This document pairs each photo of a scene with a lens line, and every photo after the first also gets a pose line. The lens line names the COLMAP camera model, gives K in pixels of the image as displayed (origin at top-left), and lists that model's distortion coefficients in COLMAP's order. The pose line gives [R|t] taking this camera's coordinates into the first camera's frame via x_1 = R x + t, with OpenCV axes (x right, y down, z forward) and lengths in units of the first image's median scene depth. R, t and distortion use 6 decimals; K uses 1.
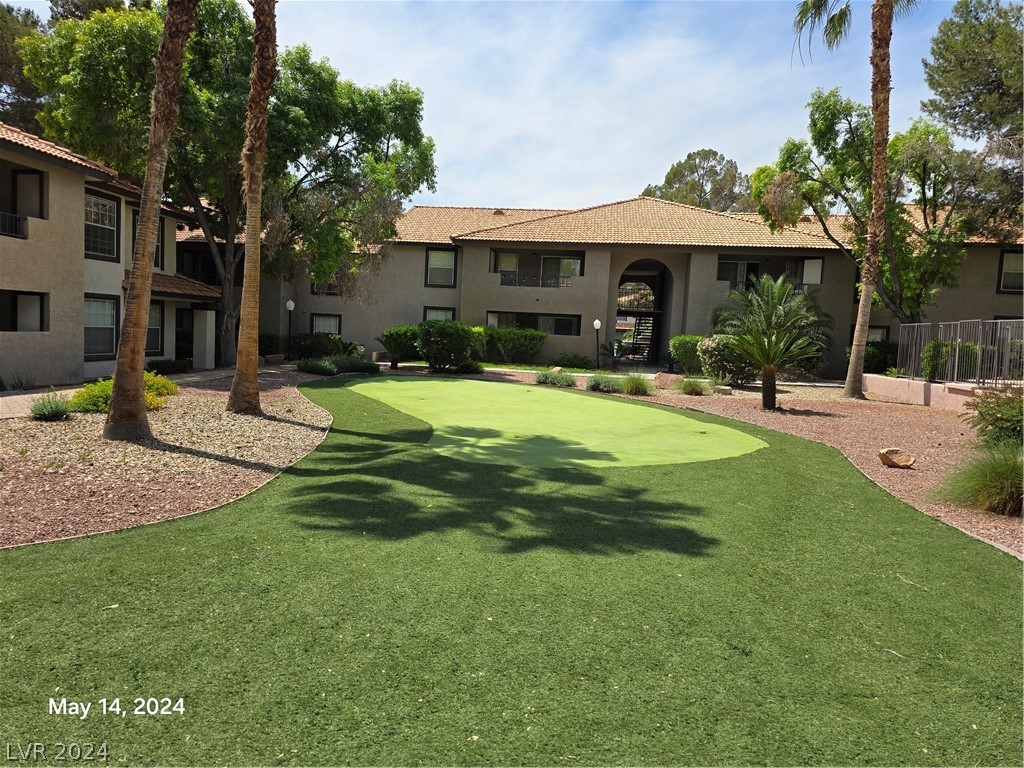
lens RADIAL K [[697.4, 0, 505.3], [0, 697.4, 386.9], [0, 0, 1]] dist [0.103399, -0.103658]
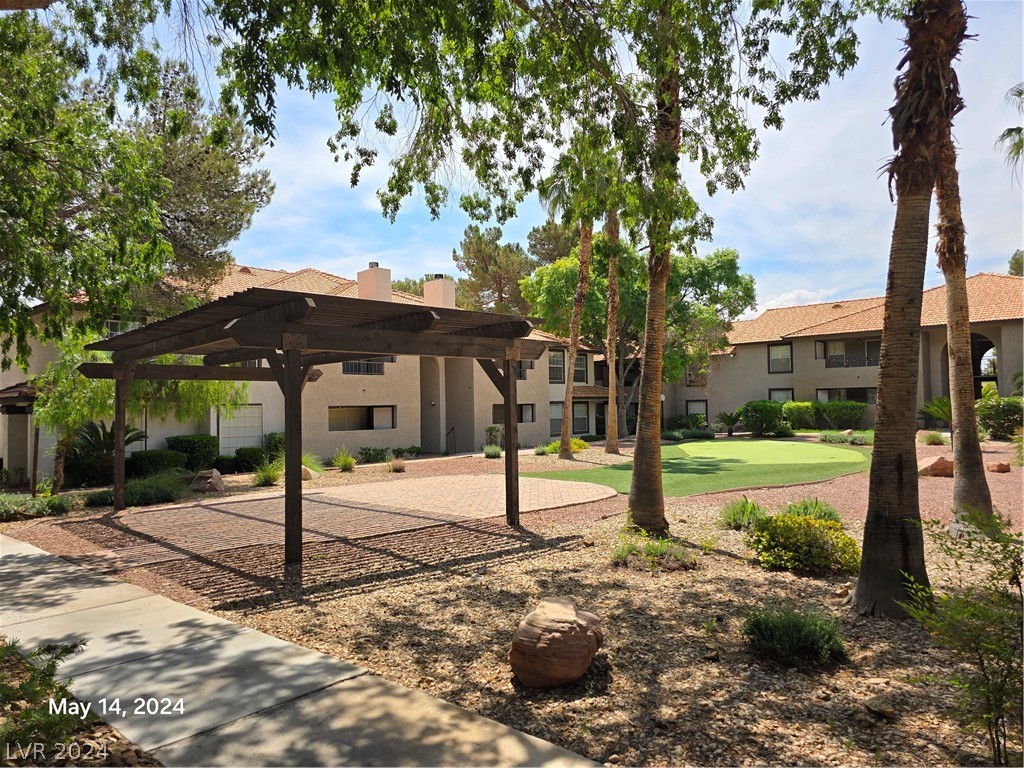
lens RADIAL K [[697.4, 0, 505.3], [0, 697.4, 386.9], [0, 0, 1]] dist [0.103399, -0.103658]
pose [[0.828861, -0.079576, -0.553766, 0.256115], [0.016371, 0.992858, -0.118170, 0.035692], [0.559215, 0.088881, 0.824244, -0.445823]]
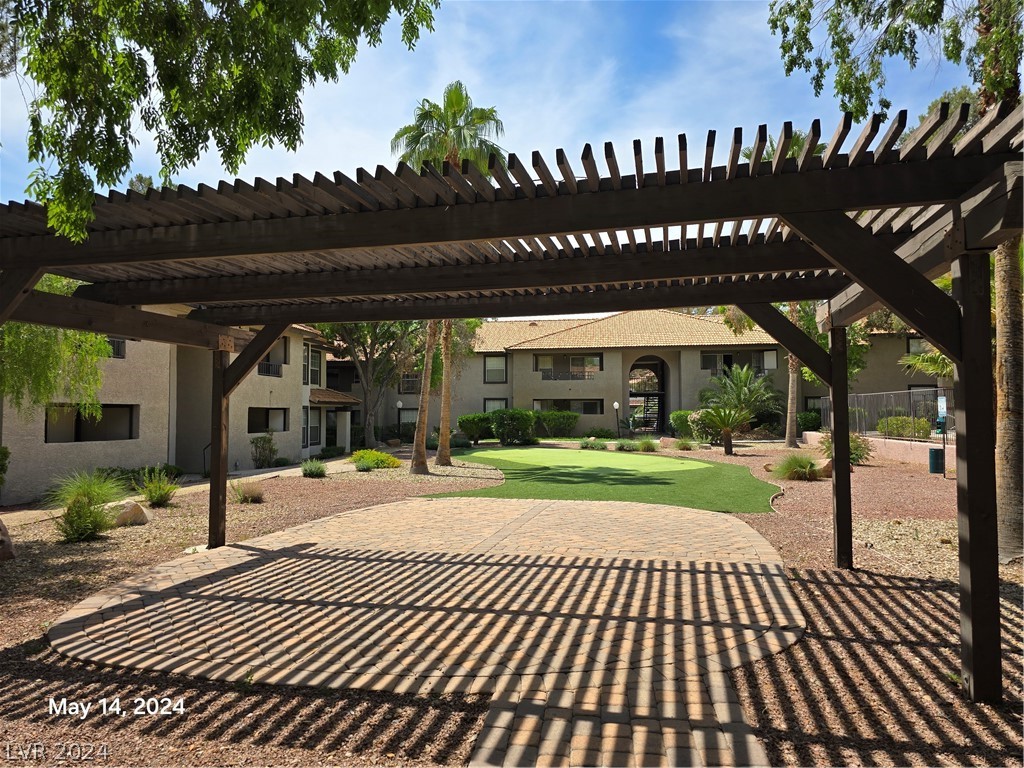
lens RADIAL K [[697.4, 0, 505.3], [0, 697.4, 386.9], [0, 0, 1]] dist [0.103399, -0.103658]
pose [[0.998546, -0.052465, -0.012401, -0.071685], [0.050708, 0.992143, -0.114372, 0.021640], [0.018304, 0.113577, 0.993361, -0.398462]]
